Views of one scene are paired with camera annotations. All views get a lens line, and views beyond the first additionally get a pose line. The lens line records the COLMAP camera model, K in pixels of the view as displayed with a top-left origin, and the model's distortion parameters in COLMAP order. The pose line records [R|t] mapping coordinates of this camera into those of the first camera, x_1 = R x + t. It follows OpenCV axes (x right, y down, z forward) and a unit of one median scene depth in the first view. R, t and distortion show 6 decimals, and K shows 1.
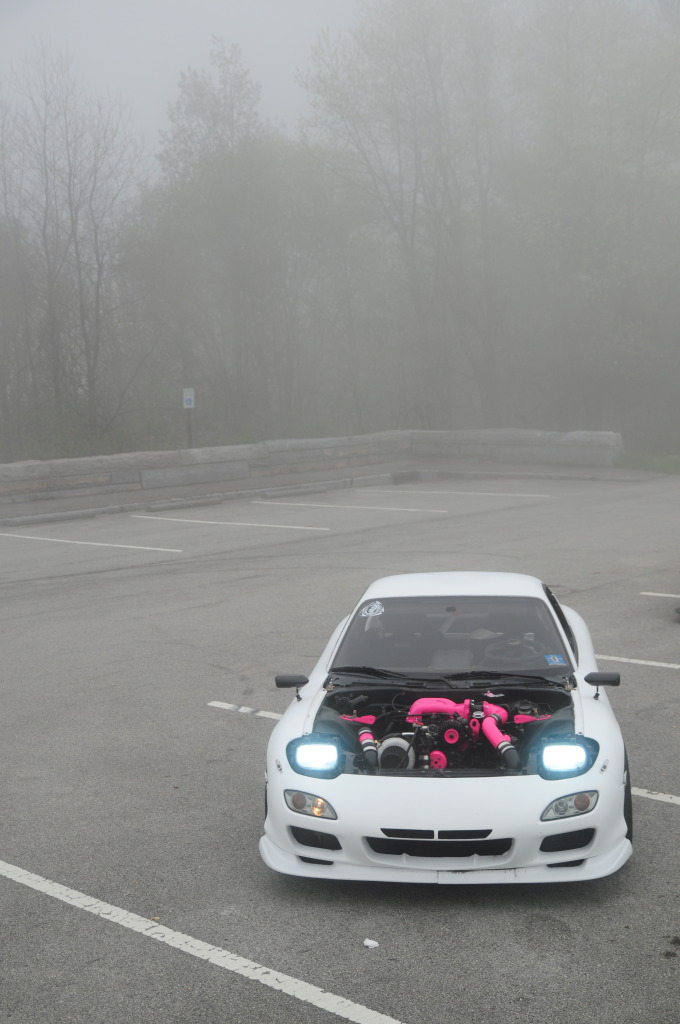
lens RADIAL K [[1462.6, 0, 341.3], [0, 1462.6, 509.9], [0, 0, 1]] dist [0.110421, 0.000000]
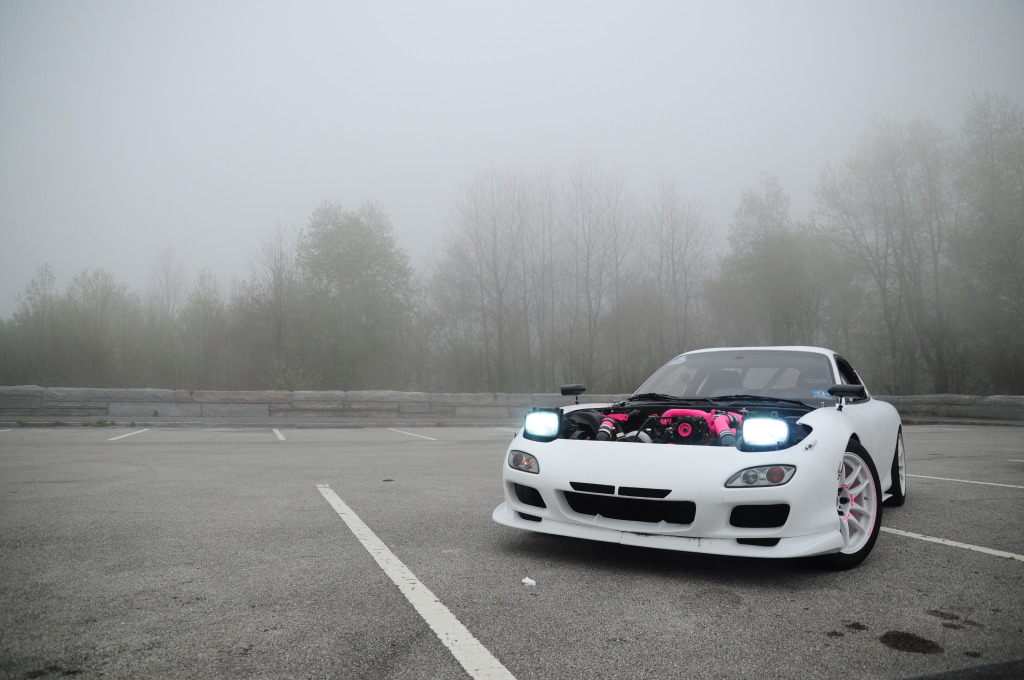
lens RADIAL K [[767.8, 0, 513.2], [0, 767.8, 339.1], [0, 0, 1]] dist [-0.060995, 0.009143]
pose [[0.898248, 0.014627, -0.439246, 0.223465], [-0.091560, 0.983745, -0.154478, 0.202689], [0.429846, 0.178977, 0.884986, 0.484176]]
